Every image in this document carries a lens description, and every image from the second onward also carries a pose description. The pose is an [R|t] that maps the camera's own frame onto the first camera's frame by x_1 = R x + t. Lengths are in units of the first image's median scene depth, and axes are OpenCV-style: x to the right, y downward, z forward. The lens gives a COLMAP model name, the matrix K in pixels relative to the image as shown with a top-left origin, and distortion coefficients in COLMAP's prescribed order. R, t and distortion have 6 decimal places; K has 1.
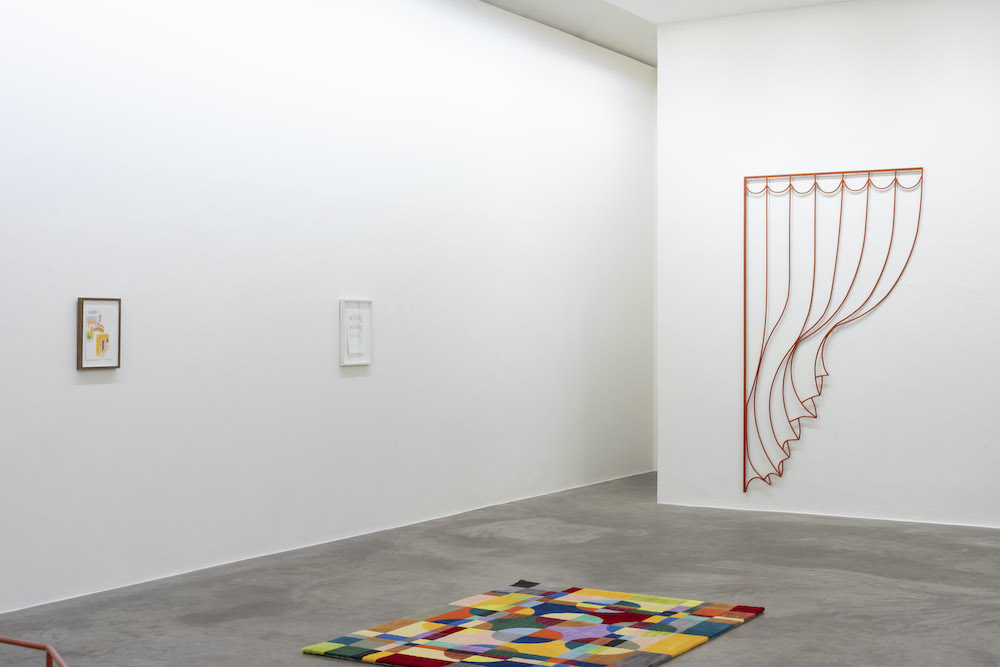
lens RADIAL K [[1414.5, 0, 502.4], [0, 1414.5, 331.7], [0, 0, 1]] dist [0.043237, 0.061754]
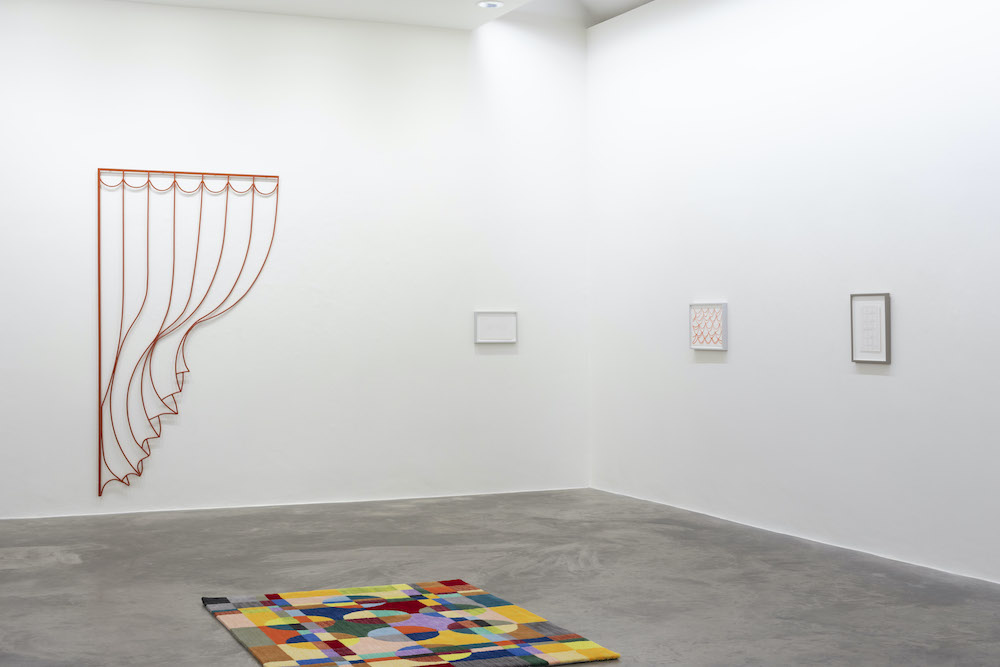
lens RADIAL K [[1376.0, 0, 500.1], [0, 1376.0, 350.2], [0, 0, 1]] dist [0.031366, 0.030627]
pose [[0.598817, -0.020060, 0.800635, -0.423981], [0.008379, 0.999788, 0.018784, -0.001315], [-0.800842, -0.004540, 0.598858, 0.225370]]
